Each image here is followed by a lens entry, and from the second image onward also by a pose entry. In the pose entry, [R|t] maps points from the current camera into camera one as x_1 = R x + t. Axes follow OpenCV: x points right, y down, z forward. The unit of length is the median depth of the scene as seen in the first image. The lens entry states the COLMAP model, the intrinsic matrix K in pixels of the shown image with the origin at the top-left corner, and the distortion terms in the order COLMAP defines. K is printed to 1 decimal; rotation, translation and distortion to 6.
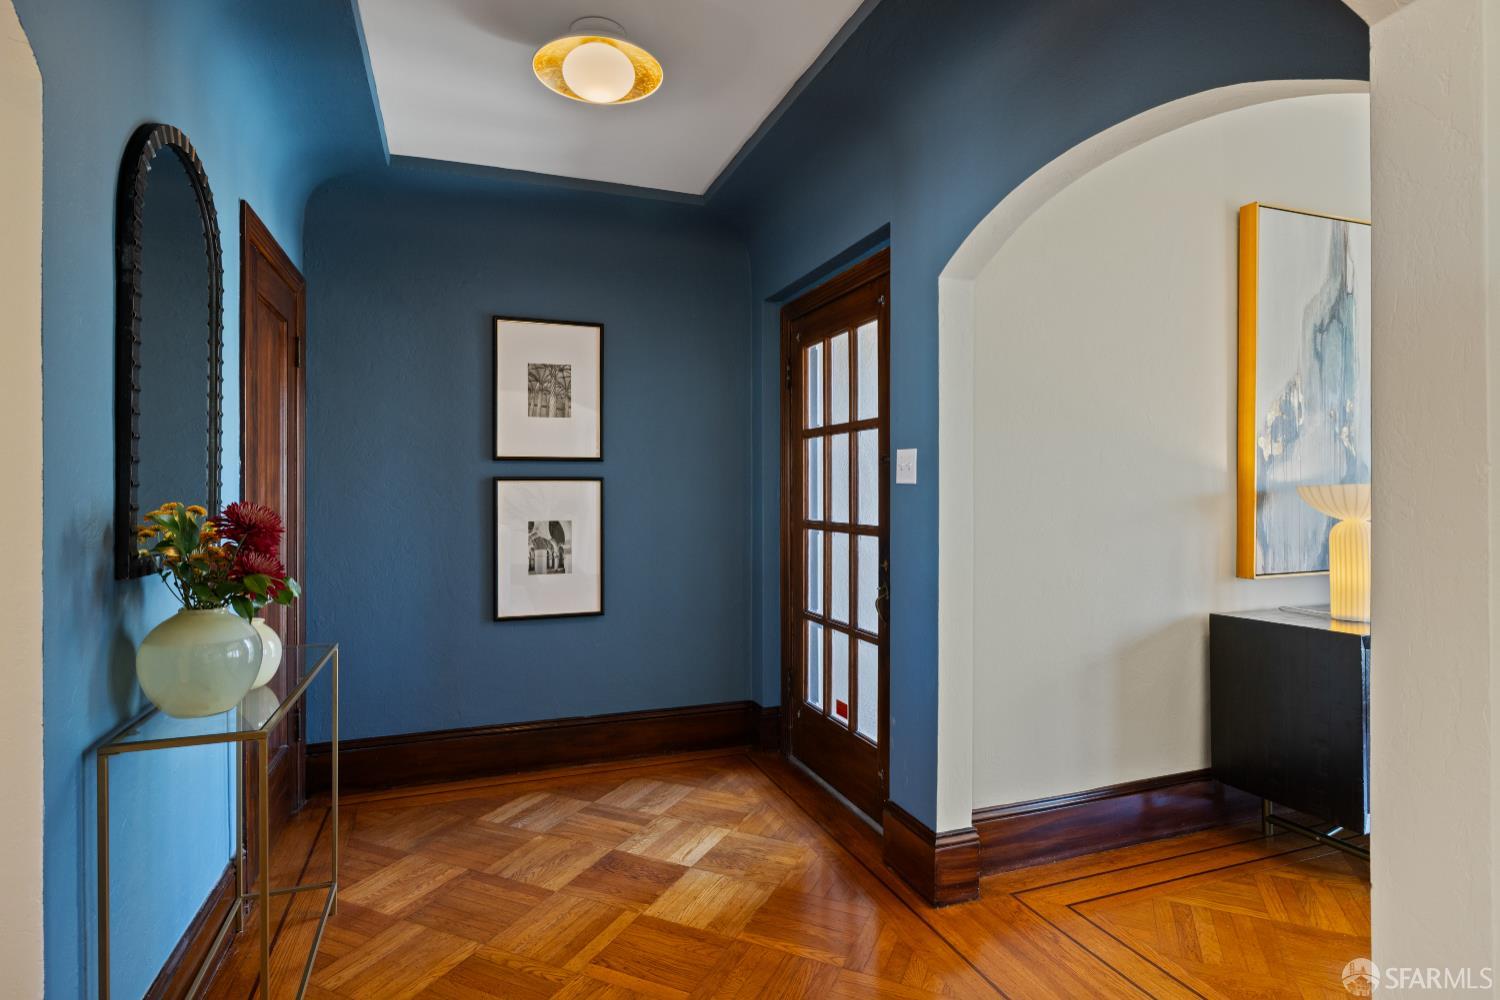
lens RADIAL K [[752.9, 0, 746.7], [0, 752.9, 494.4], [0, 0, 1]] dist [-0.003338, 0.000343]
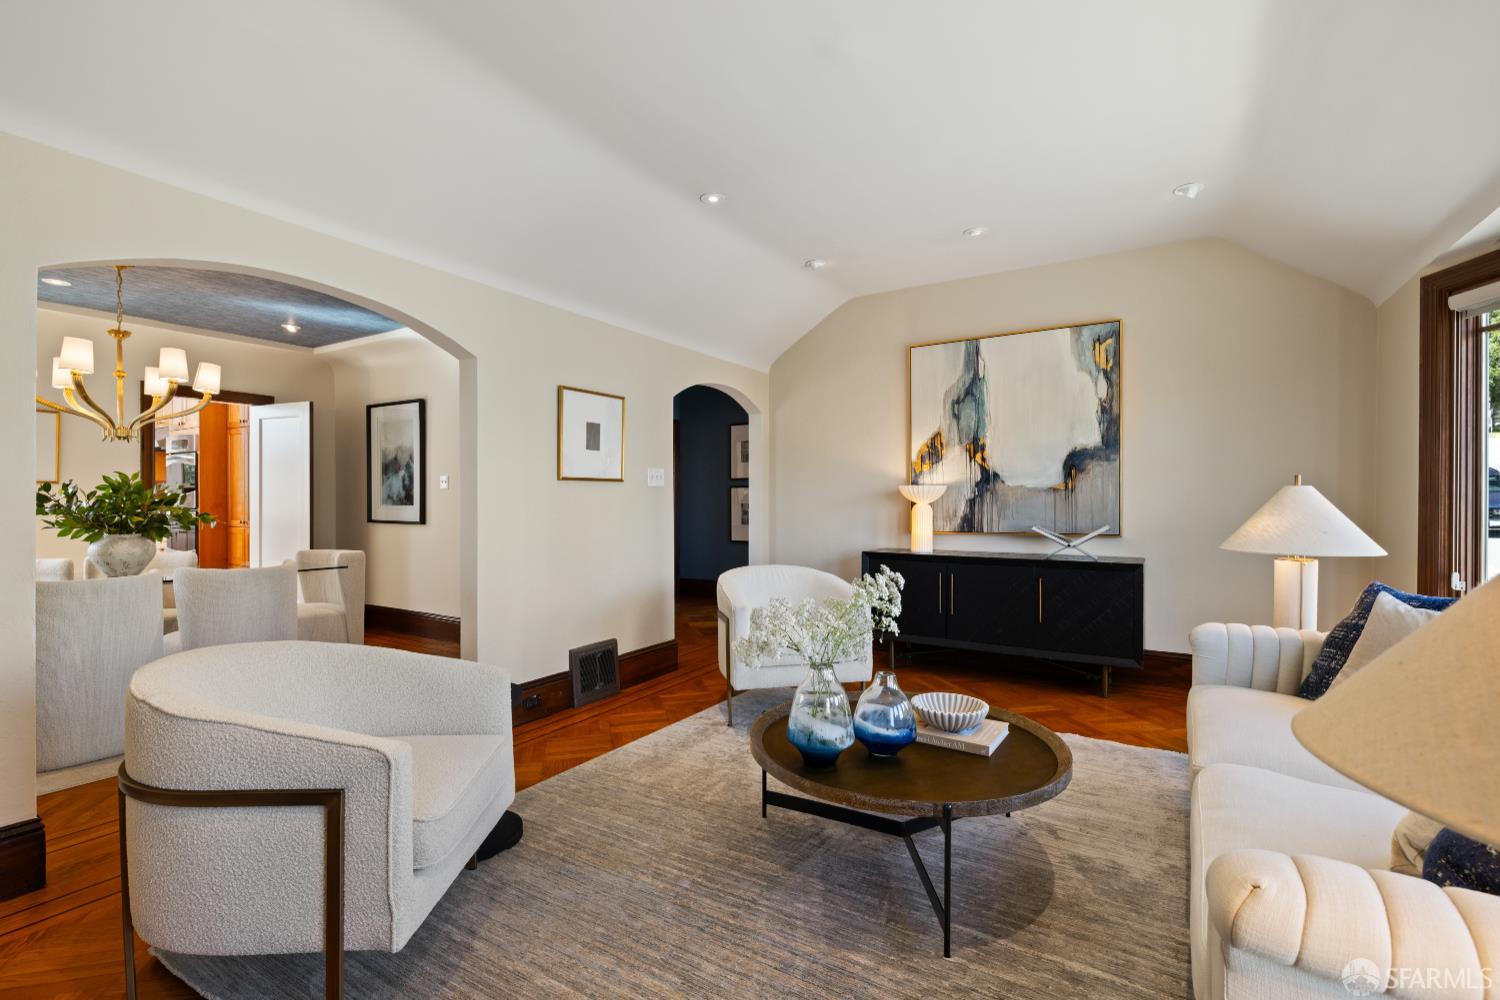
lens RADIAL K [[683.6, 0, 742.3], [0, 683.6, 500.5], [0, 0, 1]] dist [-0.004065, 0.001444]
pose [[0.604544, 0.003696, -0.796563, 1.768865], [0.003906, 0.999963, 0.007604, 0.009277], [0.796562, -0.007709, 0.604507, -0.444204]]
